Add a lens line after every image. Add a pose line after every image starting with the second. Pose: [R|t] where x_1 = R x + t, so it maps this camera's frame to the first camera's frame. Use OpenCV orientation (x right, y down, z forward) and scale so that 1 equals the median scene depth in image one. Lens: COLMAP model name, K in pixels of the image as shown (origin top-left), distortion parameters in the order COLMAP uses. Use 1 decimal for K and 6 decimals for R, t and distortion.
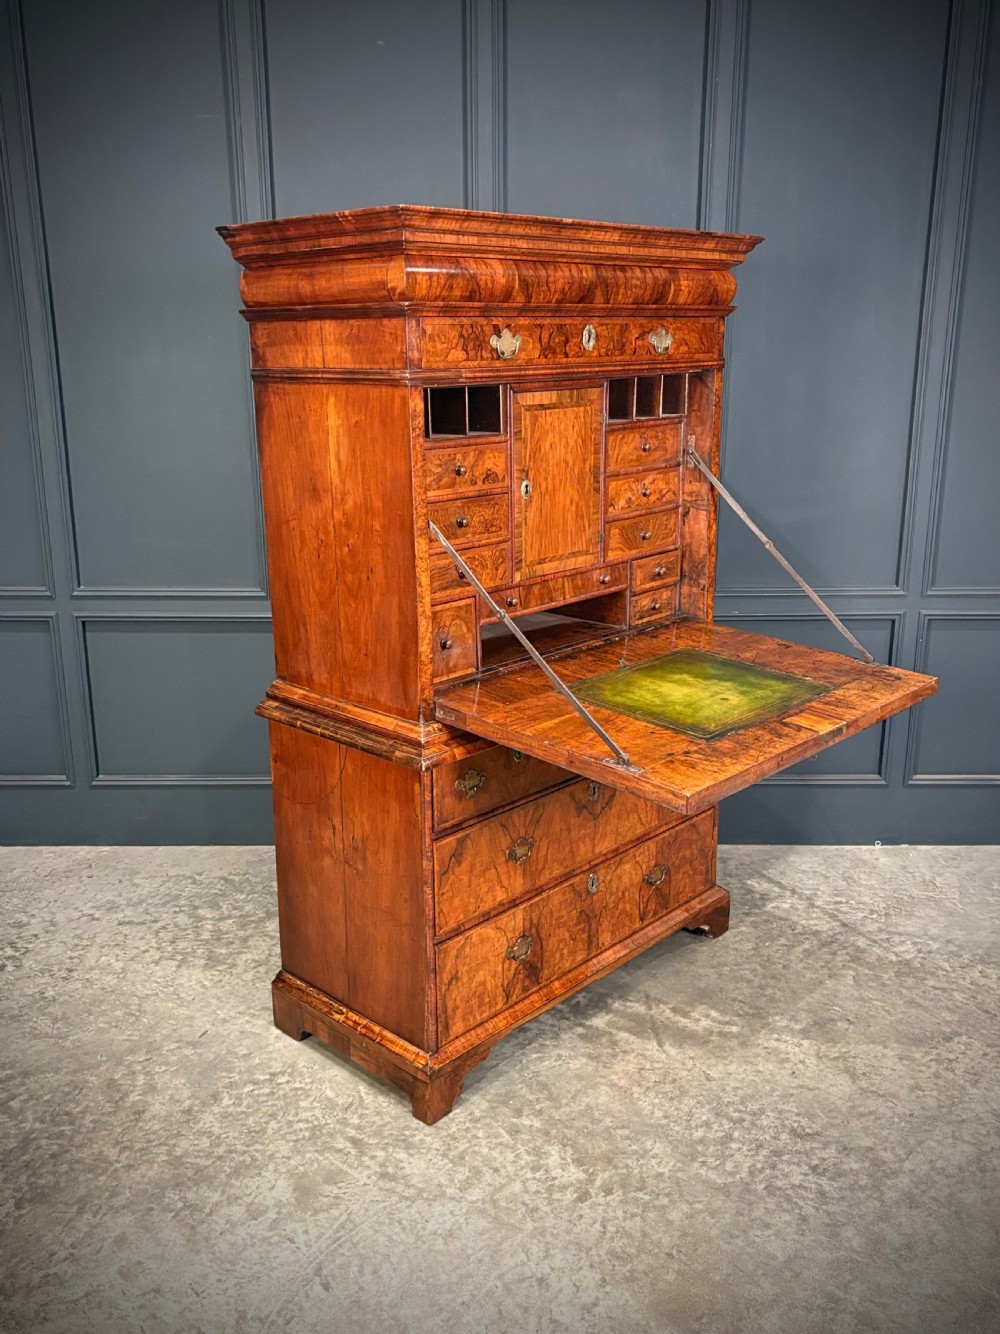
lens RADIAL K [[1183.9, 0, 498.6], [0, 1183.9, 667.5], [0, 0, 1]] dist [0.014308, 0.000099]
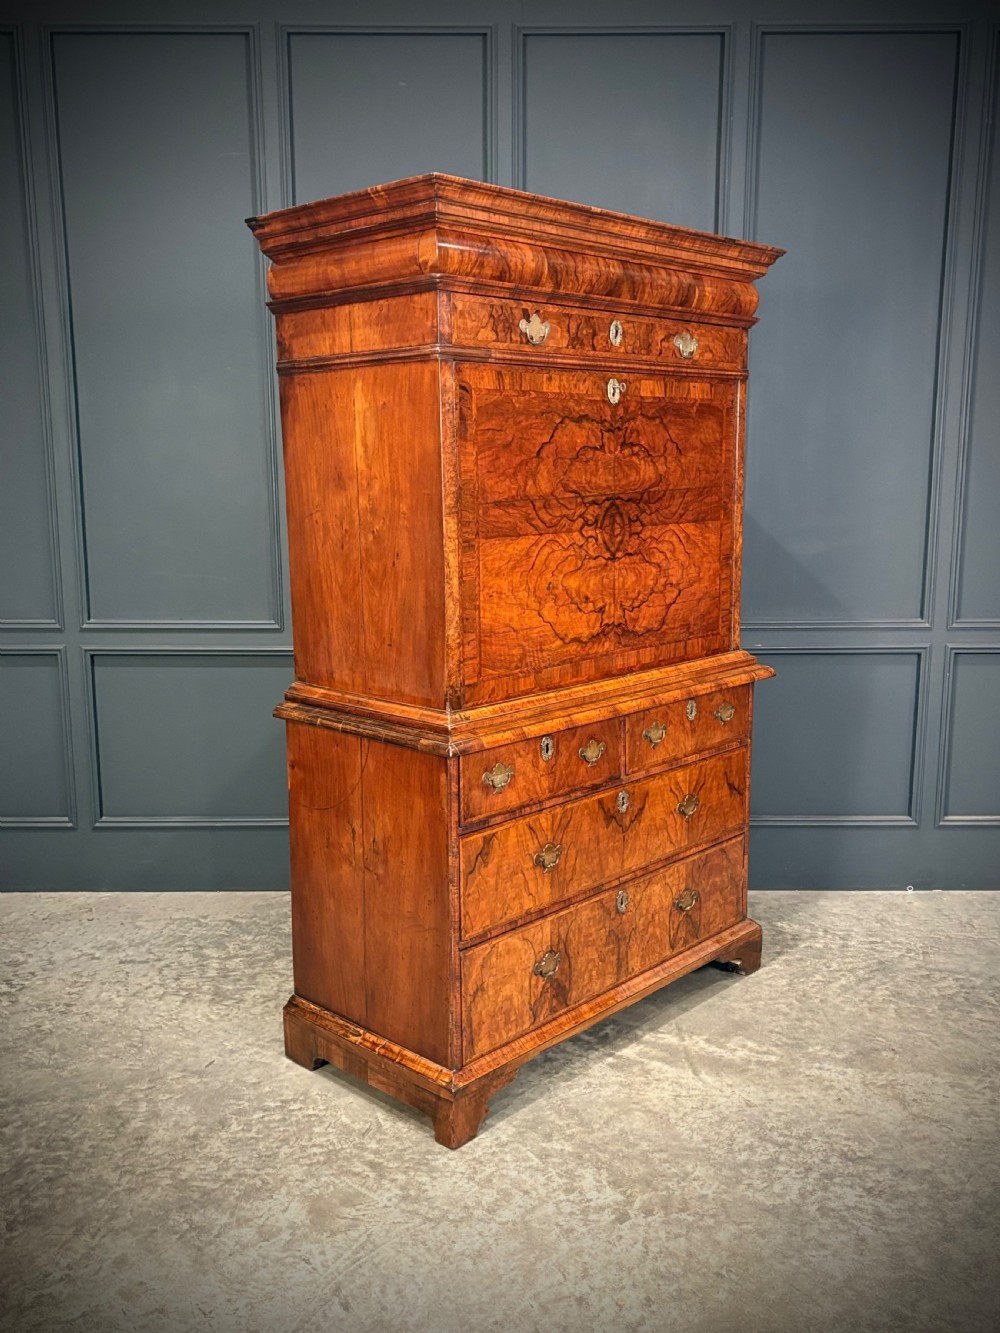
lens RADIAL K [[1192.8, 0, 501.4], [0, 1192.8, 670.1], [0, 0, 1]] dist [0.008842, 0.014640]
pose [[0.999994, 0.000362, 0.003580, -0.023486], [-0.000013, 0.995287, -0.096970, 0.100289], [-0.003599, 0.096969, 0.995281, 0.028342]]
